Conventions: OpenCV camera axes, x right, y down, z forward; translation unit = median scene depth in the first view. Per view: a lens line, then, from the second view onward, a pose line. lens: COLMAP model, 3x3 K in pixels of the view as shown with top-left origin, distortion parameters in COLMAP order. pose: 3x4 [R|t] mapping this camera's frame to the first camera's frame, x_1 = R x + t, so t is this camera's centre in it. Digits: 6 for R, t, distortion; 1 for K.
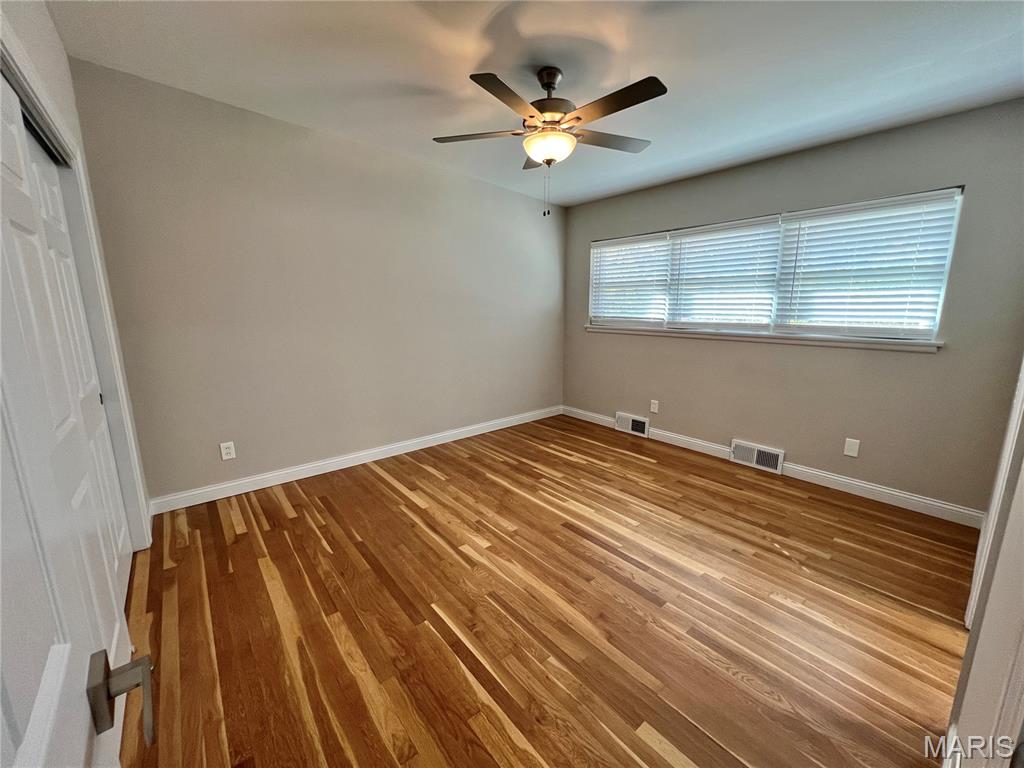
lens RADIAL K [[410.3, 0, 514.7], [0, 410.3, 381.3], [0, 0, 1]] dist [-0.001442, -0.000285]
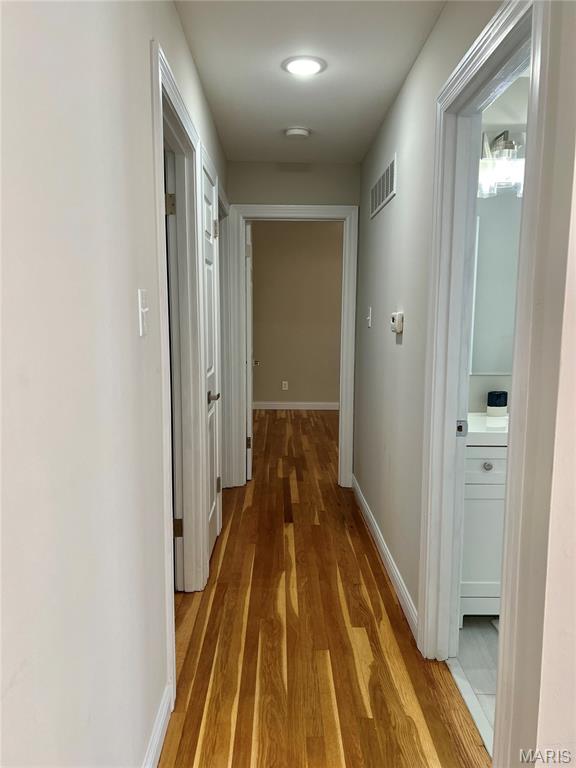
lens RADIAL K [[572.8, 0, 288.4], [0, 572.8, 386.5], [0, 0, 1]] dist [0.054626, -0.055041]
pose [[0.779127, 0.085737, -0.620975, 1.160475], [-0.125757, 0.991842, -0.020844, 0.260647], [0.614122, 0.094332, 0.783553, -1.300153]]
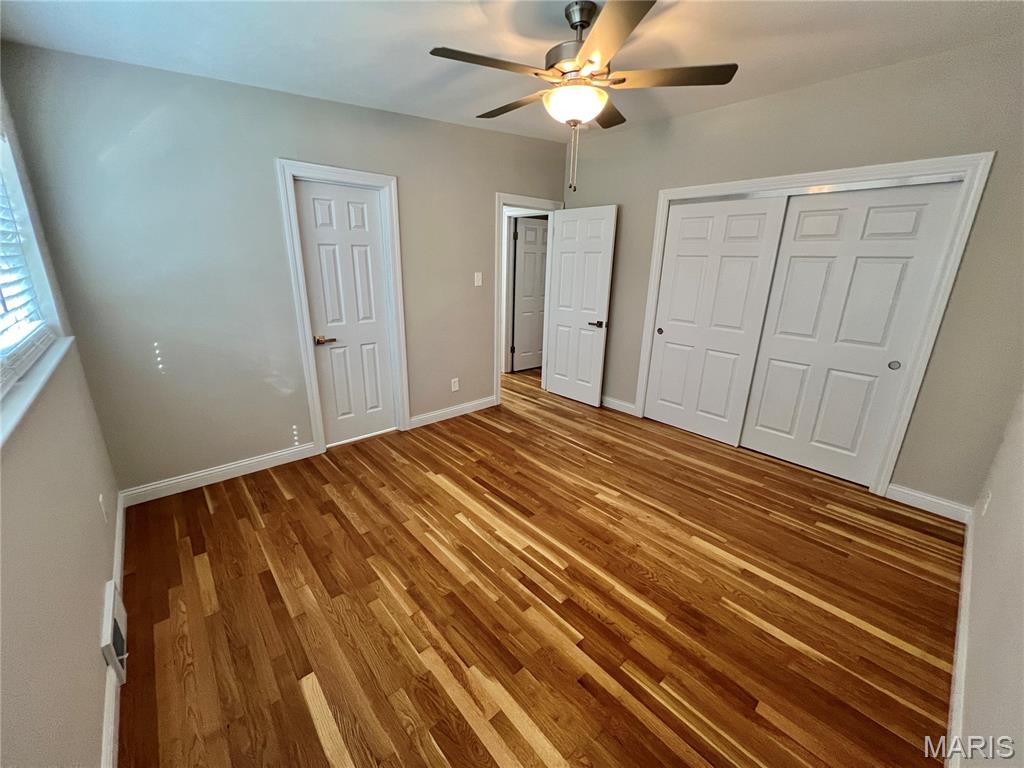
lens RADIAL K [[410.3, 0, 512.0], [0, 410.3, 385.7], [0, 0, 1]] dist [-0.001442, -0.000285]
pose [[-0.999545, -0.003944, -0.029899, 0.194240], [-0.017374, 0.885668, 0.463994, -0.377938], [0.024651, 0.464303, -0.885333, 1.689396]]
